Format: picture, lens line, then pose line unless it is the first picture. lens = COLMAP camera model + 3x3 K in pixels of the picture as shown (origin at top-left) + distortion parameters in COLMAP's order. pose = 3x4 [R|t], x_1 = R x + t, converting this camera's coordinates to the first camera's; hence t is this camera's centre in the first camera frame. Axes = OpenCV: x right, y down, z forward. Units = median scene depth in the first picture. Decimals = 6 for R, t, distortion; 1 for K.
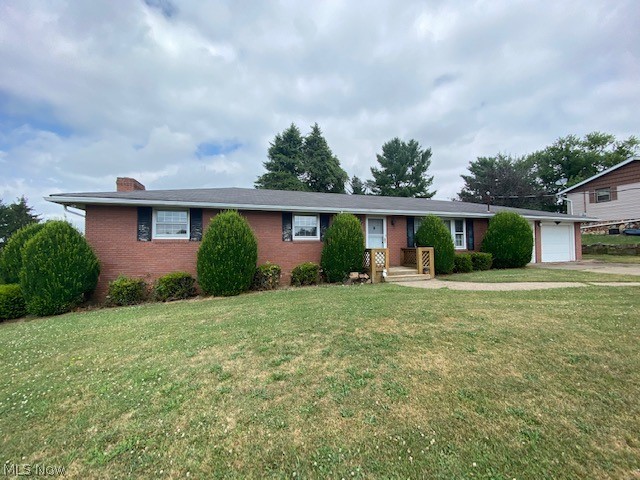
lens RADIAL K [[262.9, 0, 320.0], [0, 262.9, 240.0], [0, 0, 1]] dist [0.023535, -0.000010]
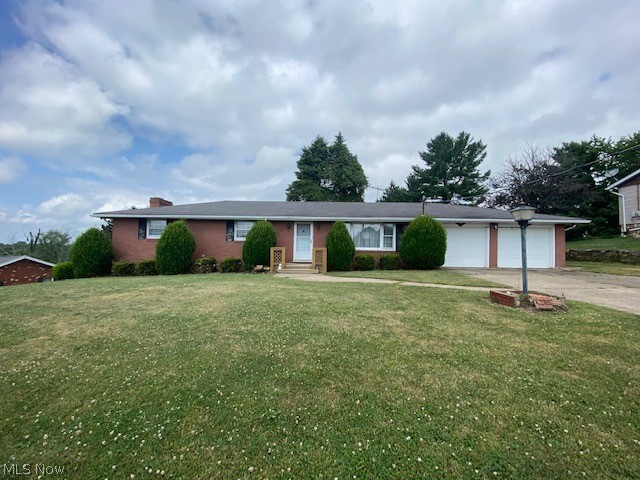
lens RADIAL K [[254.1, 0, 320.7], [0, 254.1, 248.3], [0, 0, 1]] dist [0.018228, -0.000206]
pose [[0.945954, 0.026995, -0.323176, 0.594191], [-0.013670, 0.998963, 0.043430, -0.016610], [0.324013, -0.036665, 0.945342, -0.090896]]
